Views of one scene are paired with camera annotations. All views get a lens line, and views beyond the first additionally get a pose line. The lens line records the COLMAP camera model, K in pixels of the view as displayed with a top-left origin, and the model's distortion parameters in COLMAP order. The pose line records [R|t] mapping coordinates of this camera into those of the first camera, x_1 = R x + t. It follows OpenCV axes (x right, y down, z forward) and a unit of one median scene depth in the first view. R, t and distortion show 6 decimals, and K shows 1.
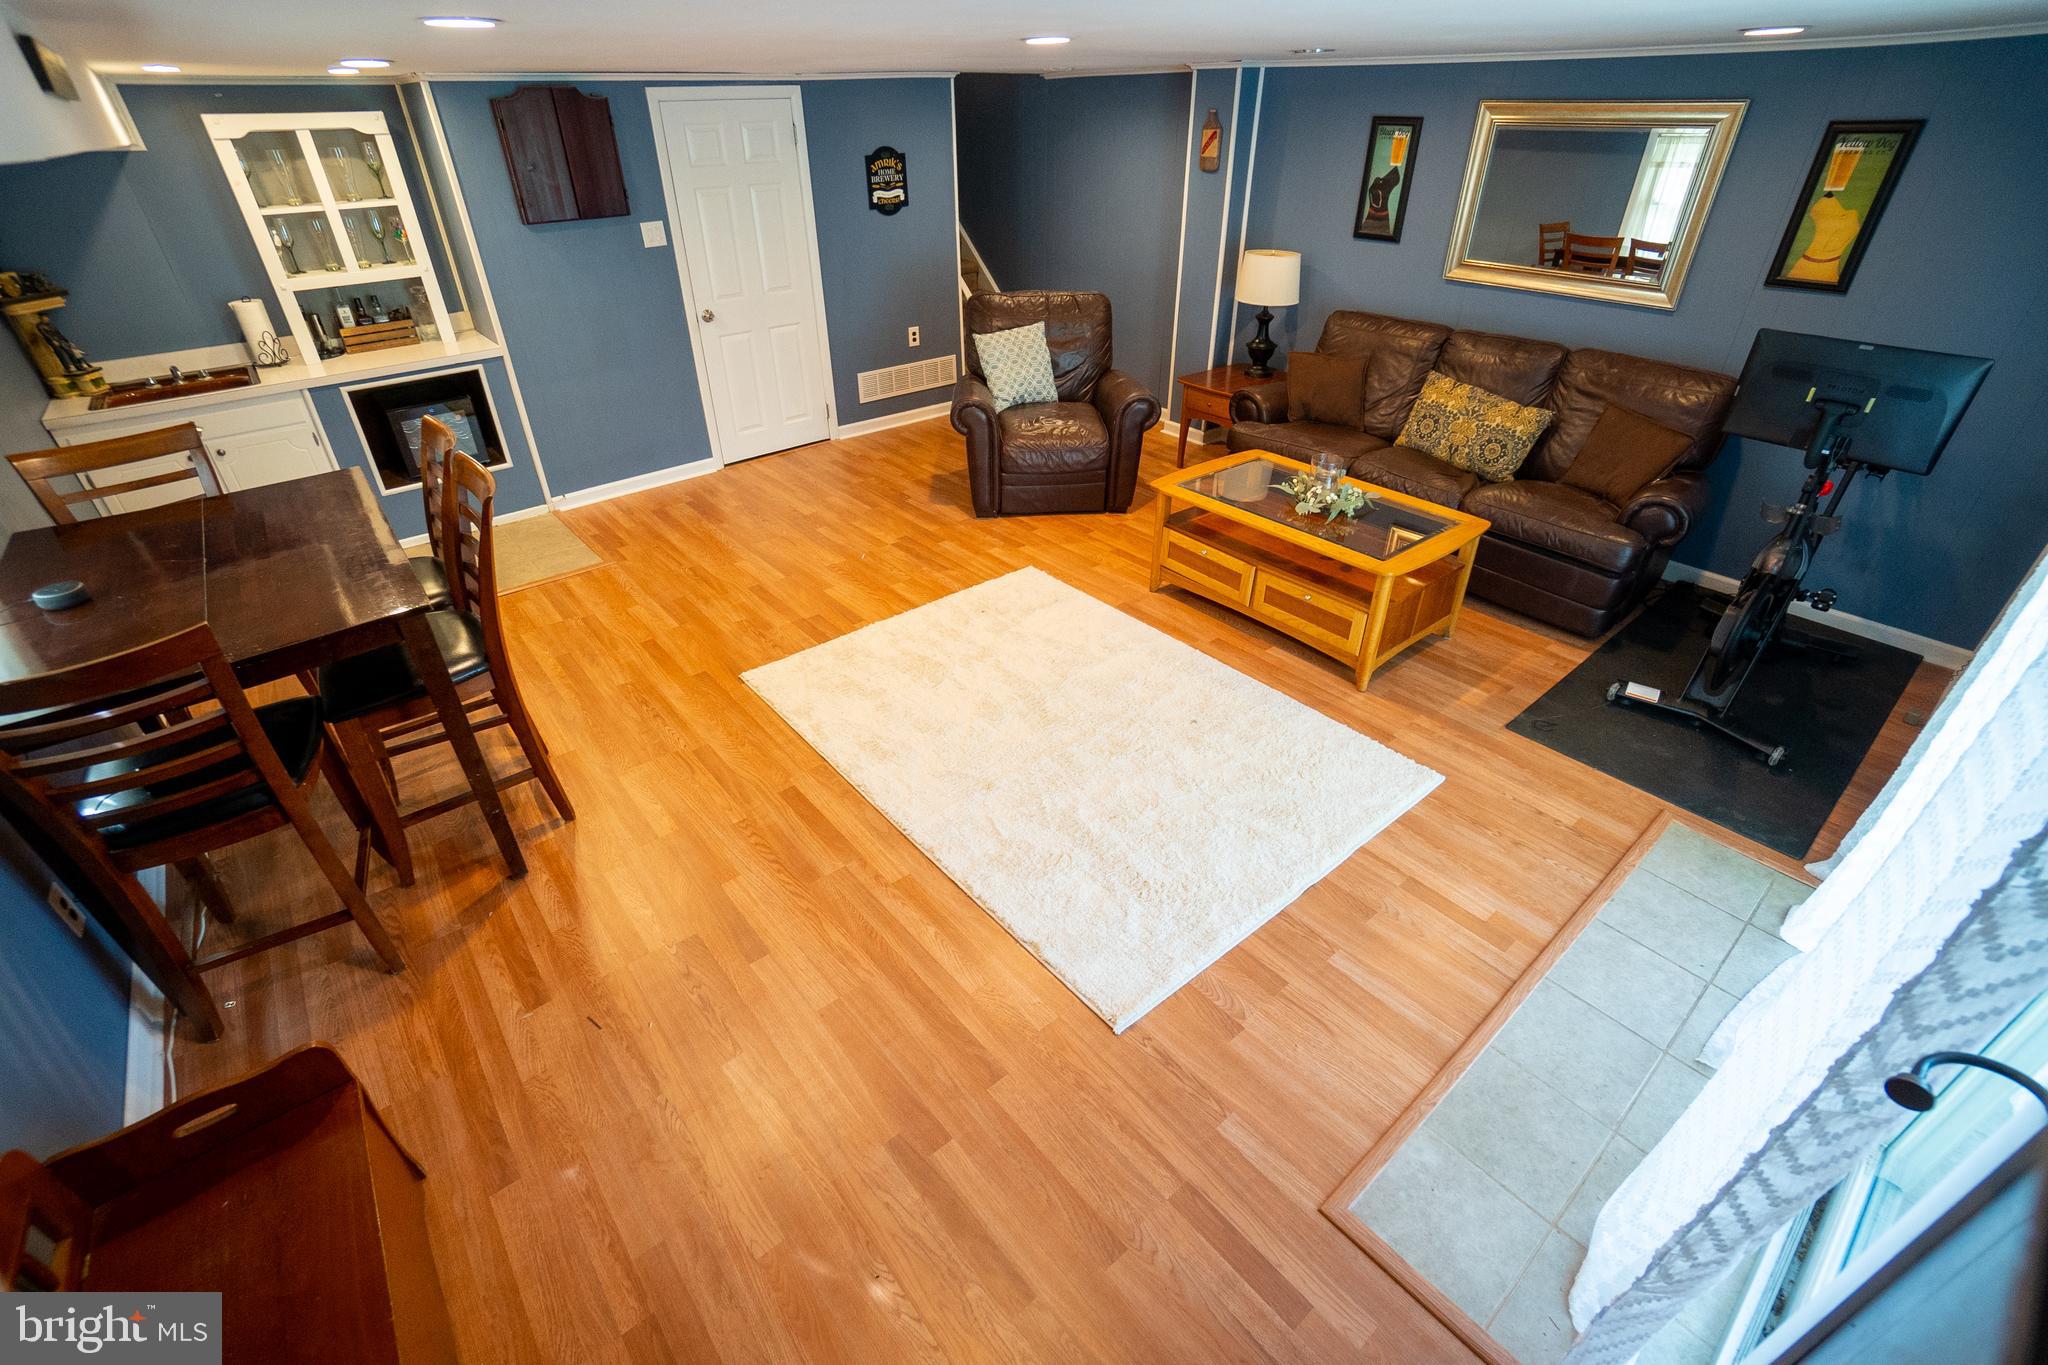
lens RADIAL K [[903.0, 0, 1009.5], [0, 903.0, 681.9], [0, 0, 1]] dist [-0.066699, 0.024780]
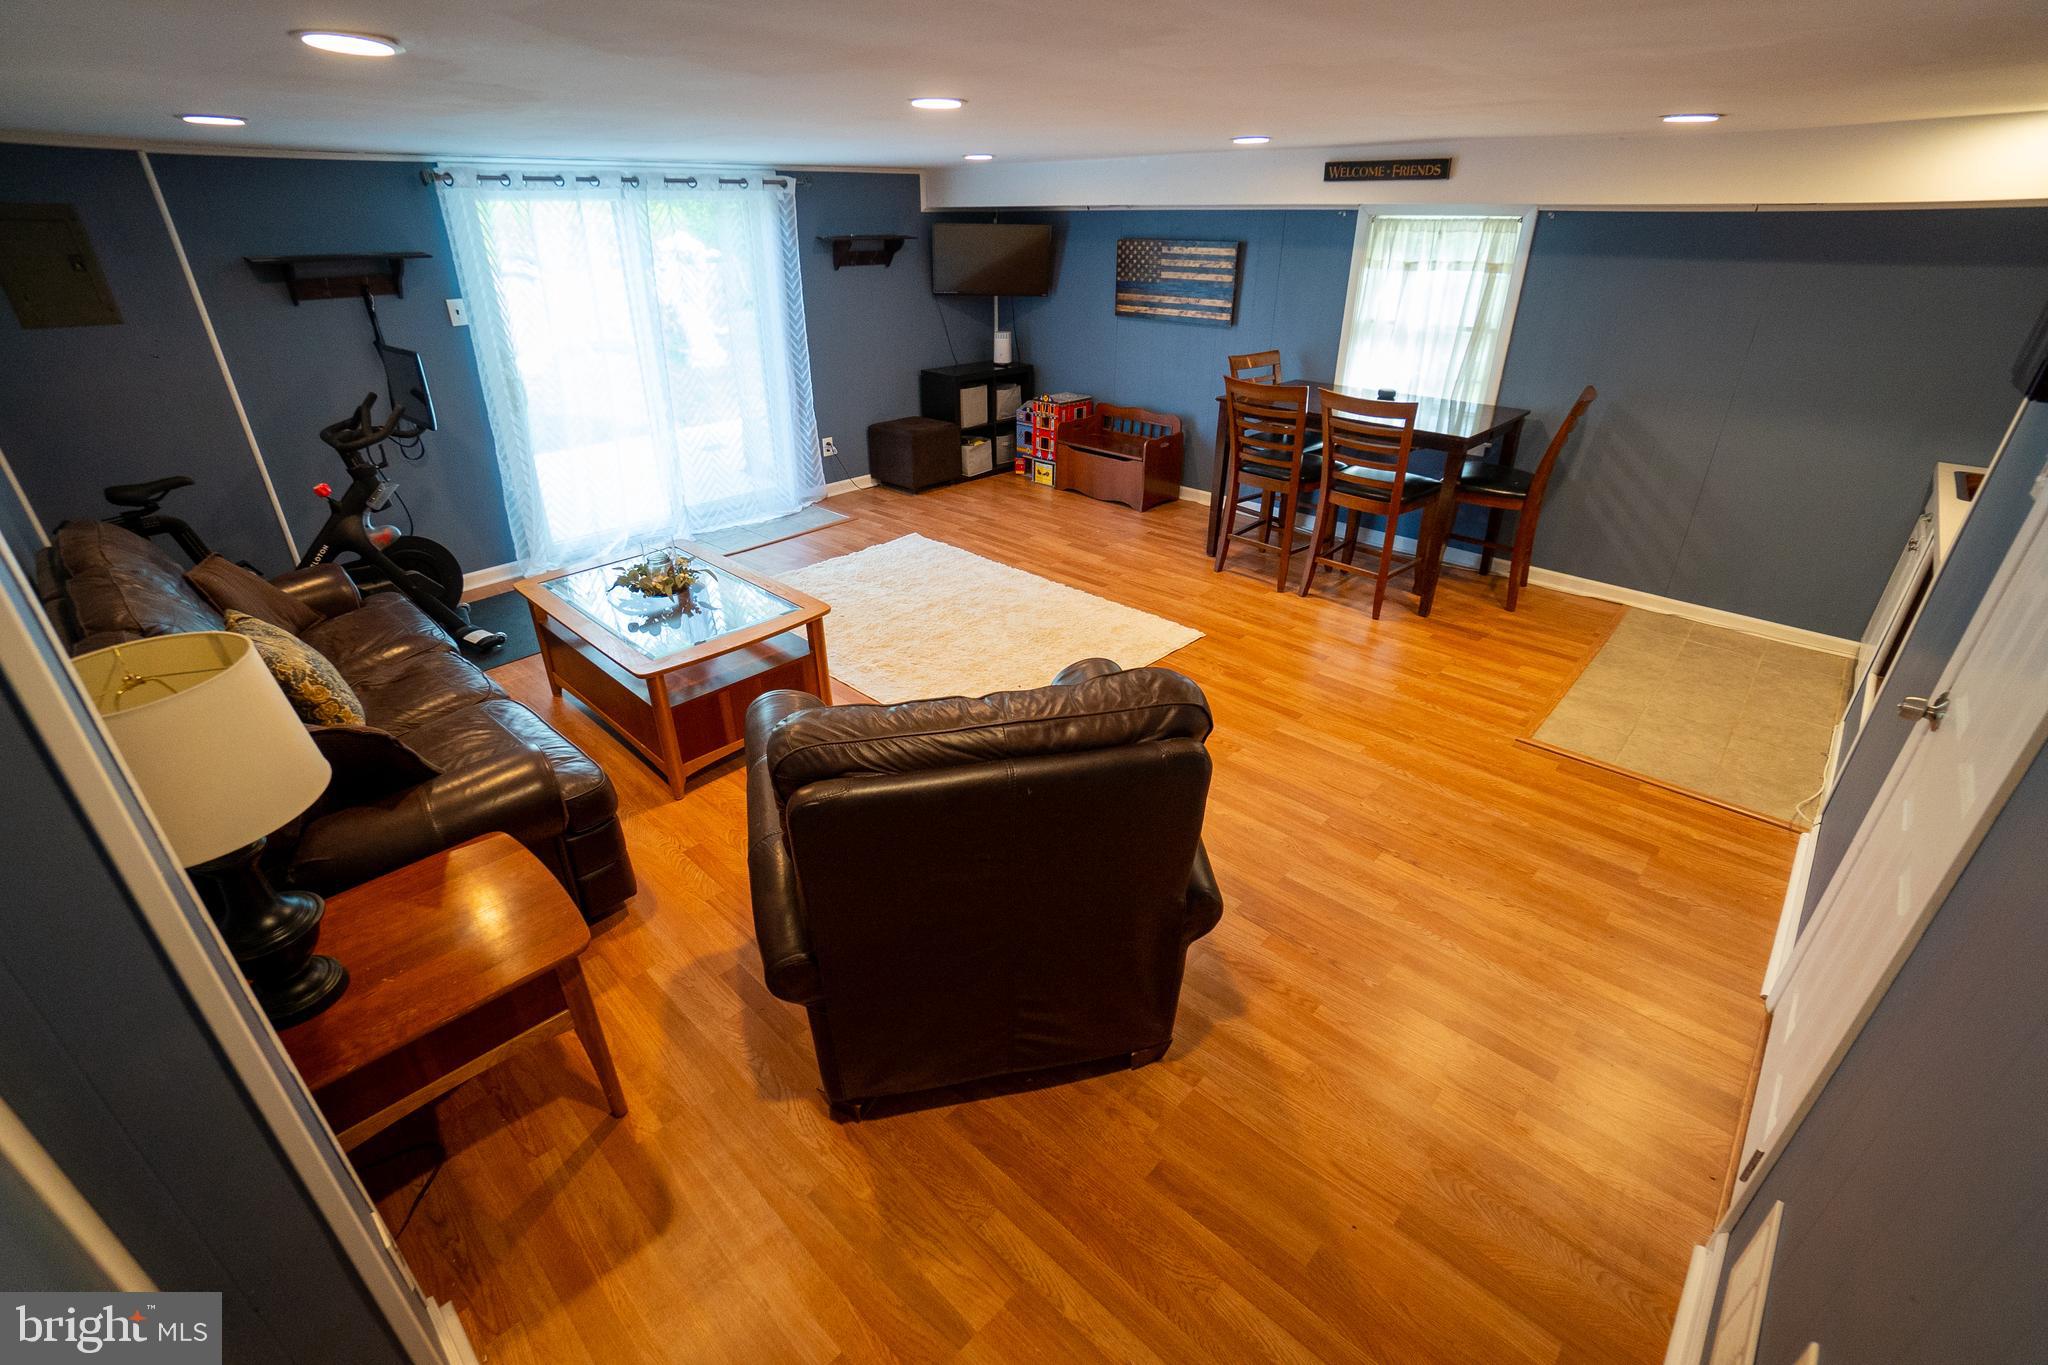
lens RADIAL K [[903.0, 0, 1009.5], [0, 903.0, 681.9], [0, 0, 1]] dist [-0.066699, 0.024780]
pose [[-0.992765, 0.069597, -0.097844, 0.067483], [-0.050627, 0.496276, 0.866687, -0.829534], [0.108876, 0.865371, -0.489162, 1.329297]]
